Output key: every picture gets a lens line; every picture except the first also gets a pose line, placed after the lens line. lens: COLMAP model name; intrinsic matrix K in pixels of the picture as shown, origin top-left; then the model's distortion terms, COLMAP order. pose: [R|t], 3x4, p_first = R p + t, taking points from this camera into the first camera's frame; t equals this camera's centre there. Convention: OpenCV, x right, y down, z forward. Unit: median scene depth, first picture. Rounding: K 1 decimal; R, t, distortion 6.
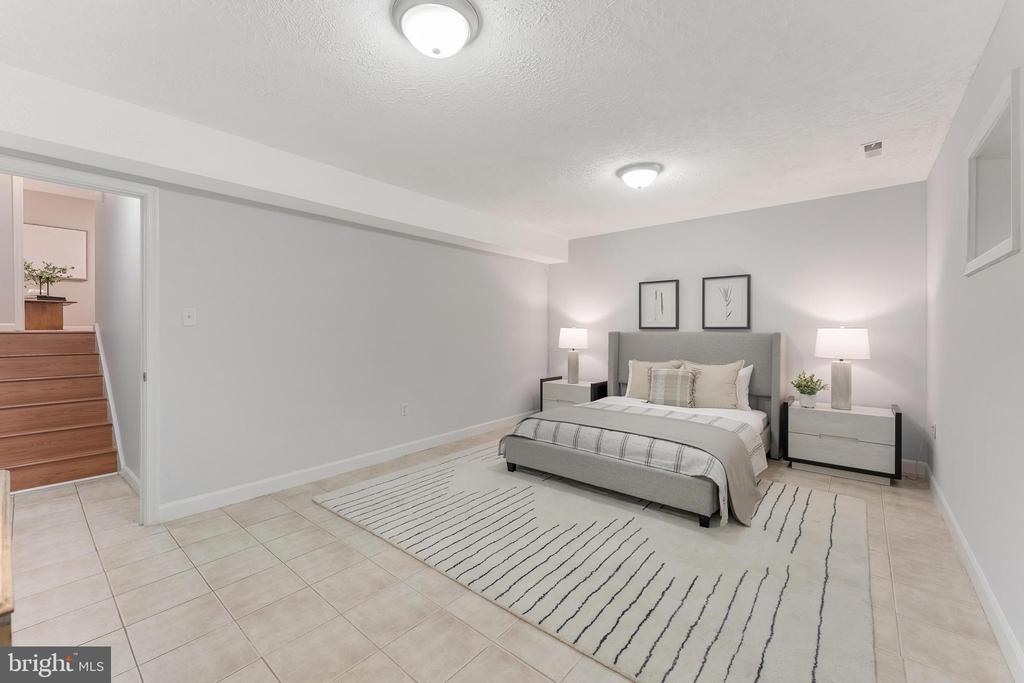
lens RADIAL K [[413.7, 0, 519.0], [0, 413.7, 338.7], [0, 0, 1]] dist [-0.000068, -0.001009]
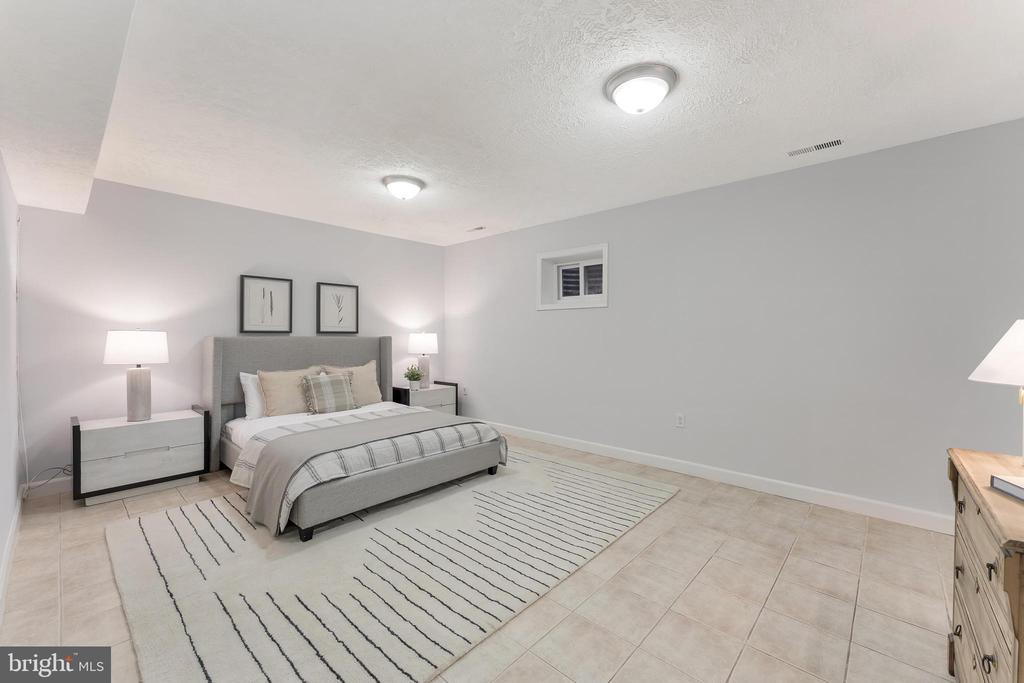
lens RADIAL K [[413.7, 0, 518.8], [0, 413.7, 335.0], [0, 0, 1]] dist [-0.000068, -0.001009]
pose [[0.042271, -0.001288, 0.999105, -0.563552], [0.022844, 0.999739, 0.000323, -0.009127], [-0.998845, 0.022810, 0.042289, 0.505737]]
